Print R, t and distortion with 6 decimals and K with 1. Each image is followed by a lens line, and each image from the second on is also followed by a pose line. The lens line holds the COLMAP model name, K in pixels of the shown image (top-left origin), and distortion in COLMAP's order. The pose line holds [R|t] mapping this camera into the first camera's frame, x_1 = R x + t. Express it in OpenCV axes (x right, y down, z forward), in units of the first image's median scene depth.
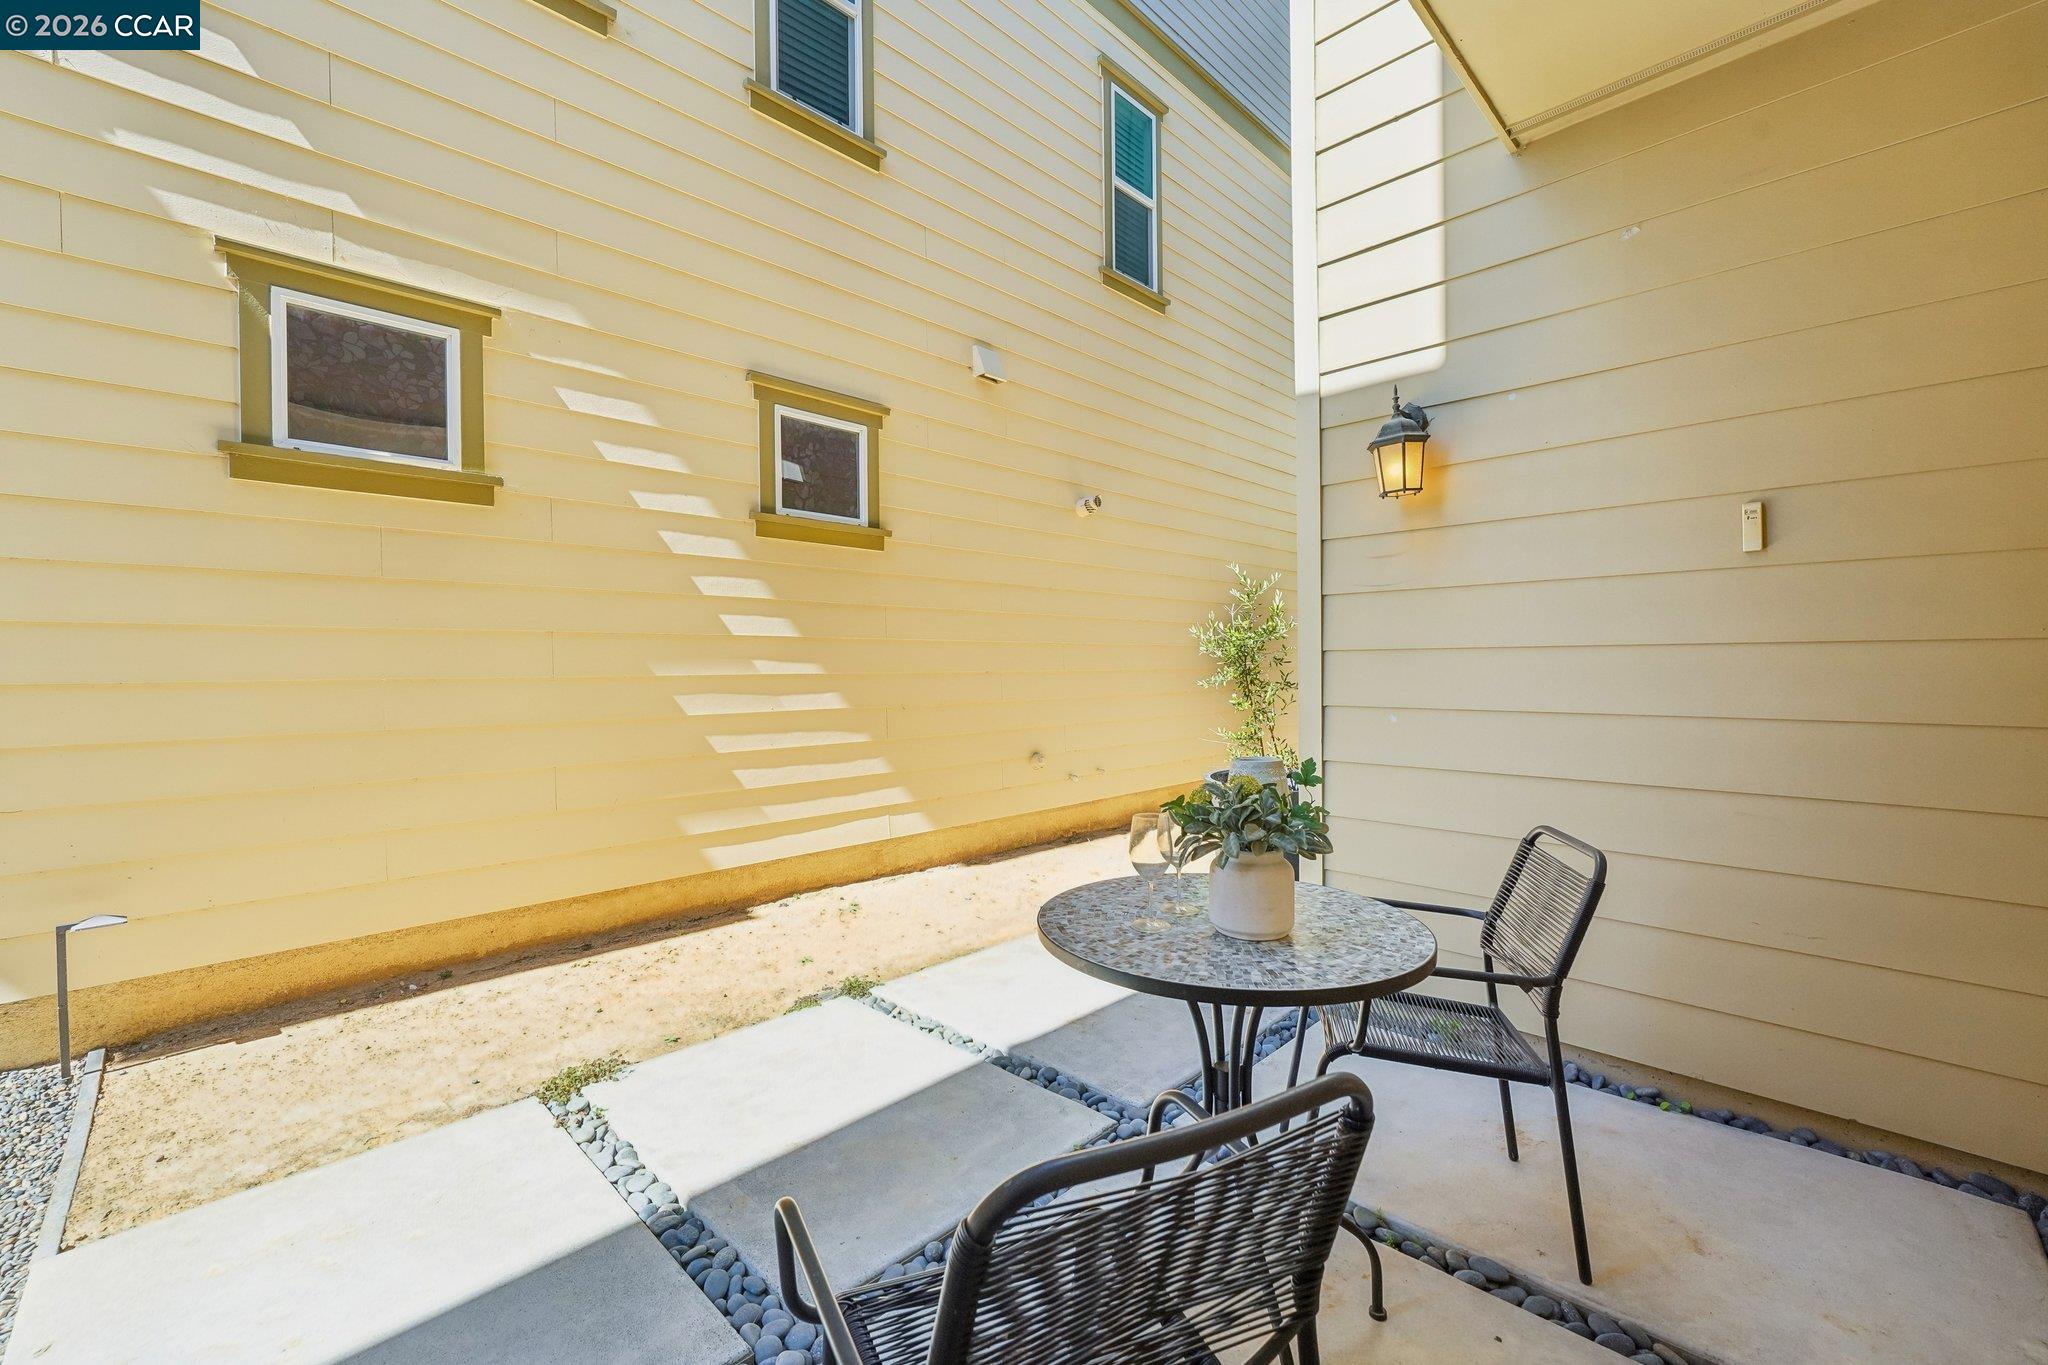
lens RADIAL K [[813.5, 0, 1024.0], [0, 813.5, 682.5], [0, 0, 1]] dist [-0.000090, 0.000305]
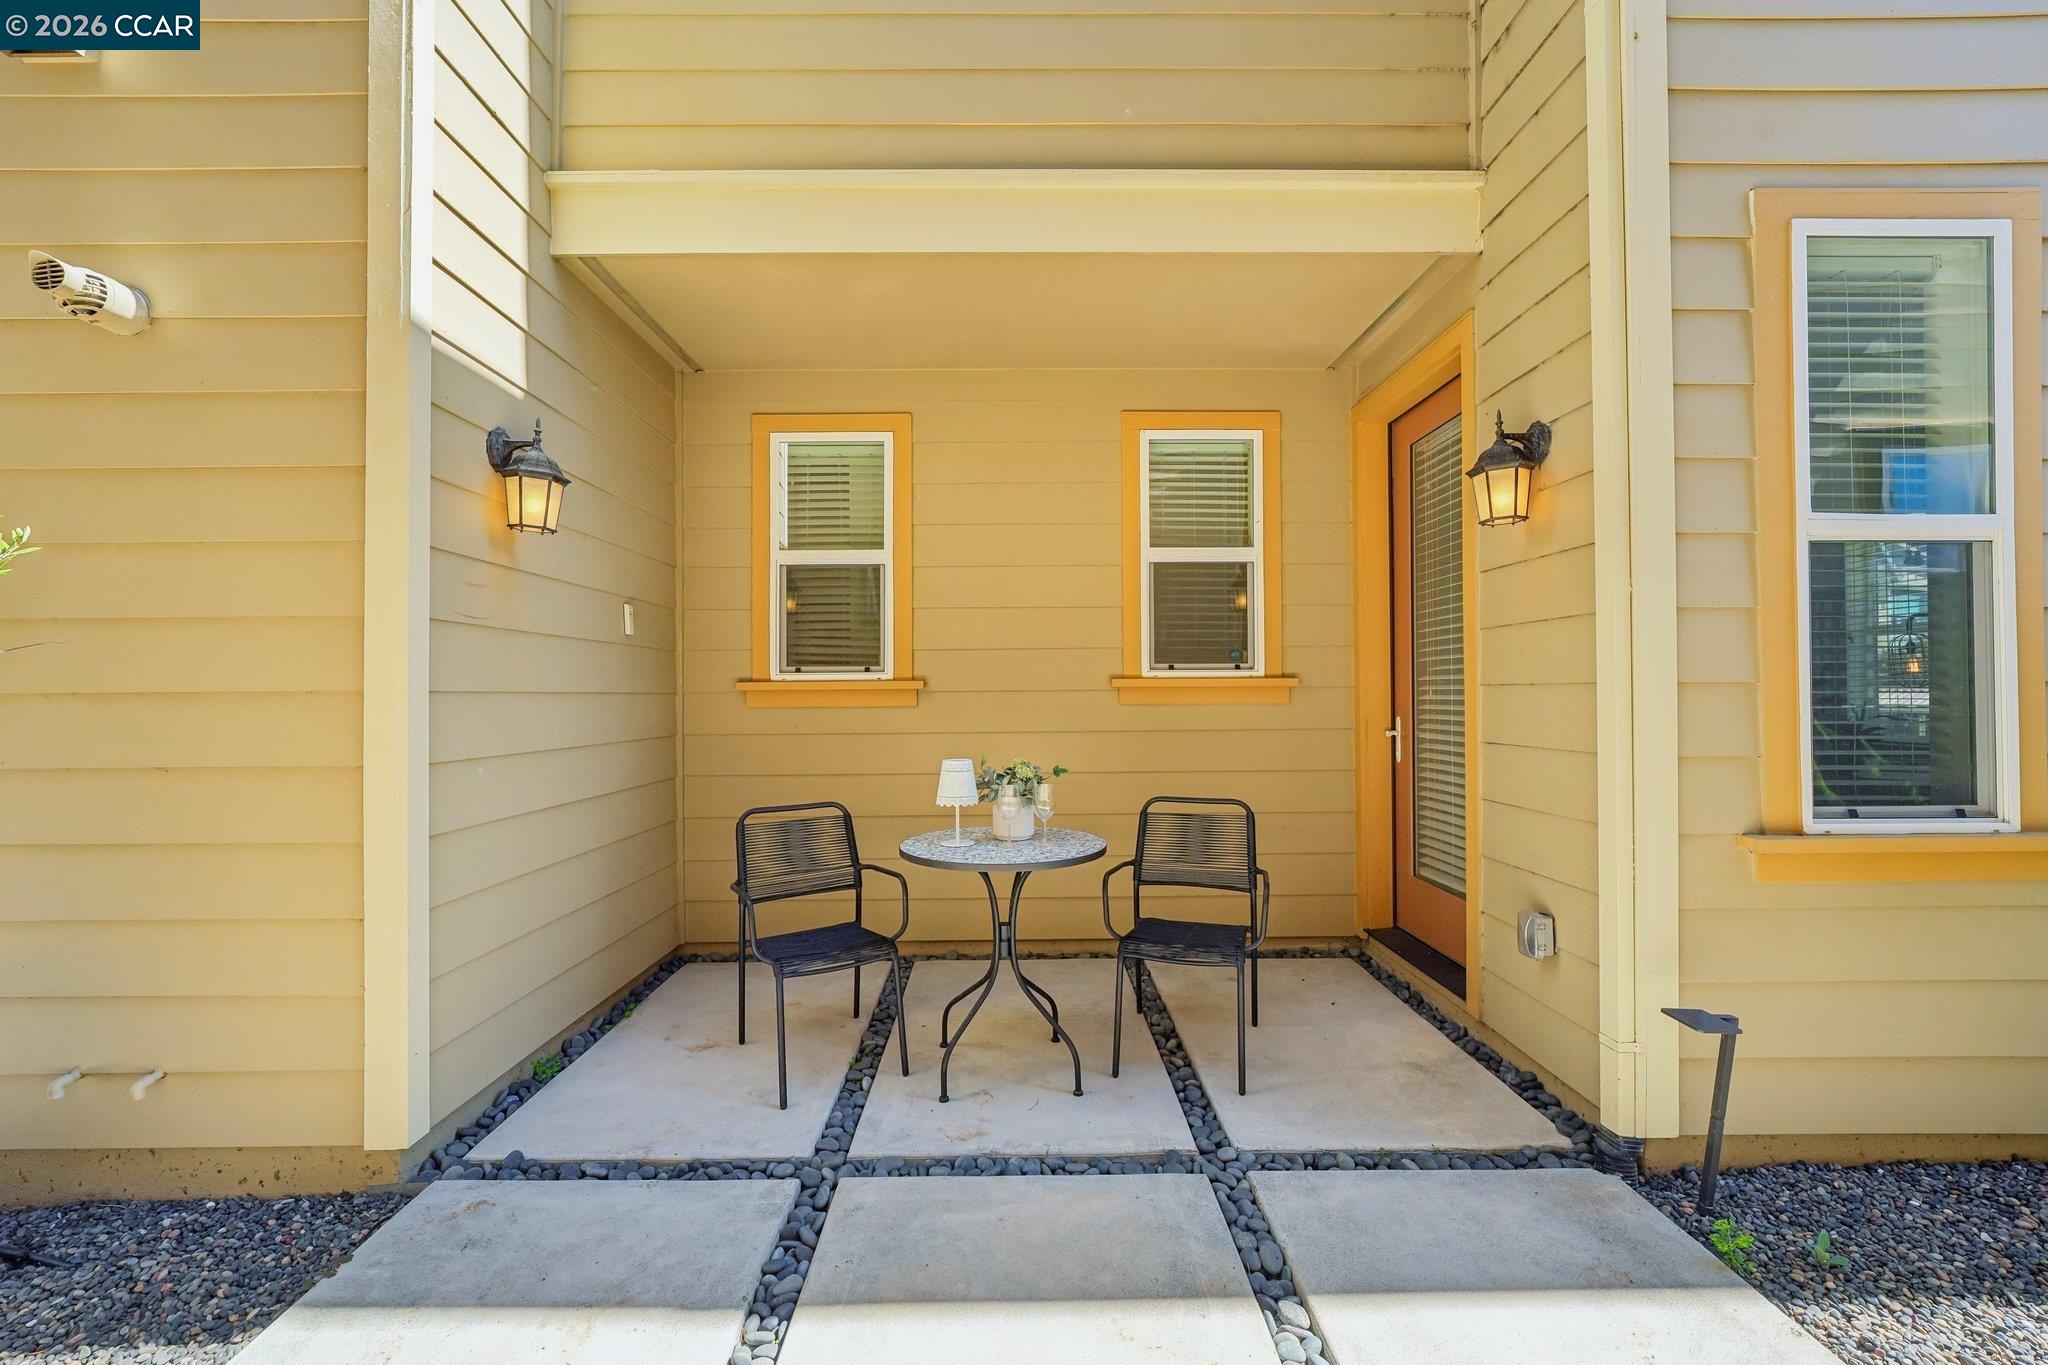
lens RADIAL K [[827.8, 0, 1020.1], [0, 827.8, 679.6], [0, 0, 1]] dist [-0.006897, 0.001021]
pose [[-0.715966, 0.030007, 0.697490, -0.612458], [0.024273, 0.999542, -0.018086, -0.022953], [-0.697713, 0.003982, -0.716366, 1.275150]]
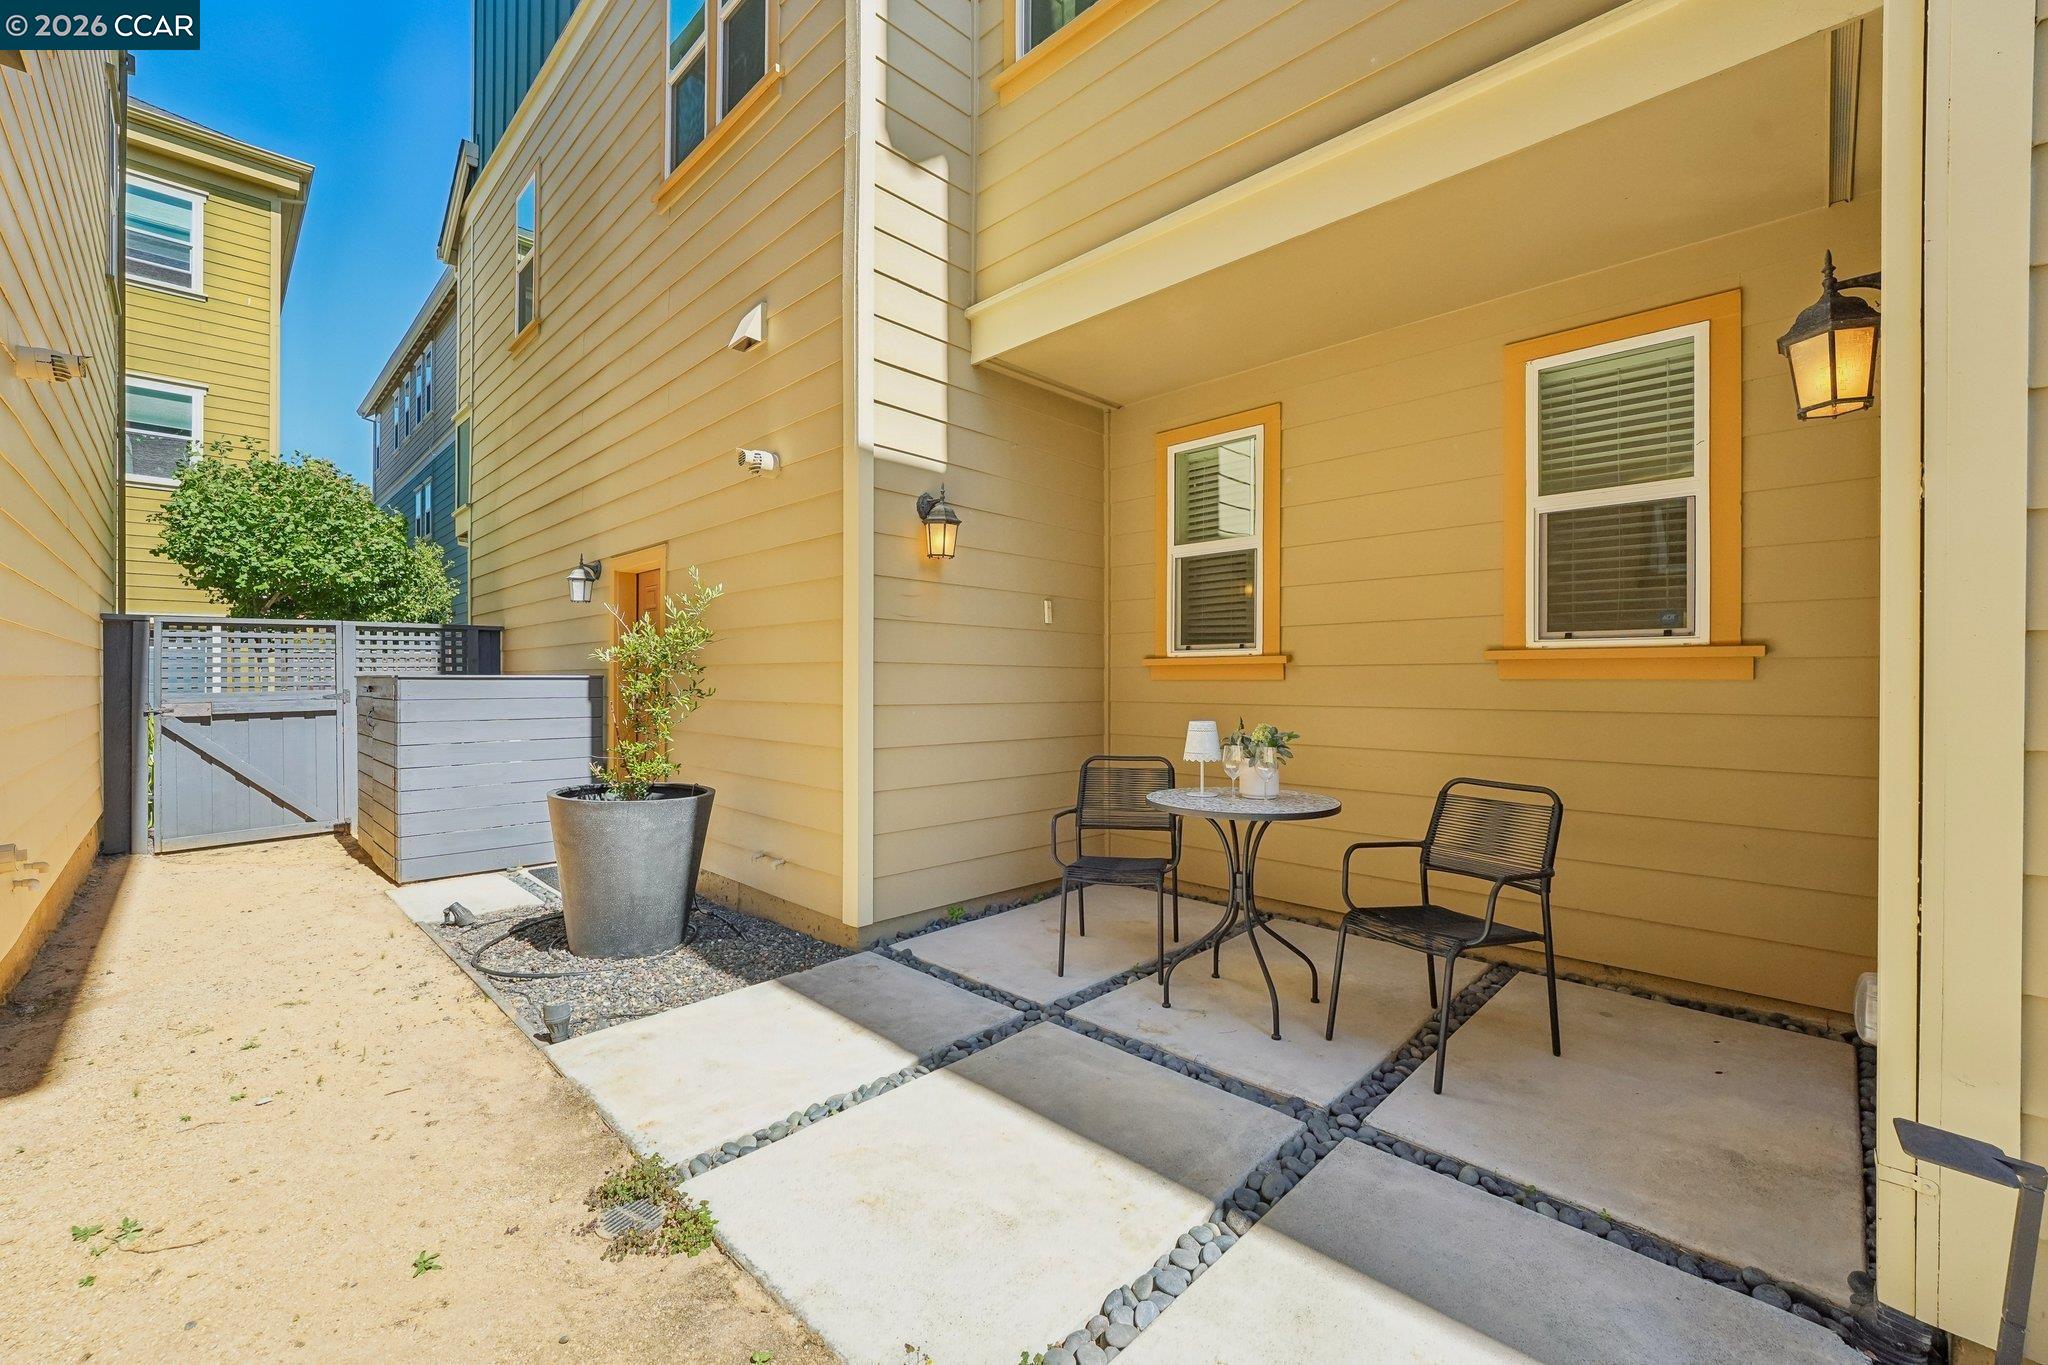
lens RADIAL K [[827.8, 0, 1020.1], [0, 827.8, 679.6], [0, 0, 1]] dist [-0.006897, 0.001021]
pose [[-0.014020, 0.016027, 0.999773, -1.001914], [0.008129, 0.999840, -0.015914, 0.013615], [-0.999869, 0.007904, -0.014148, 0.867451]]
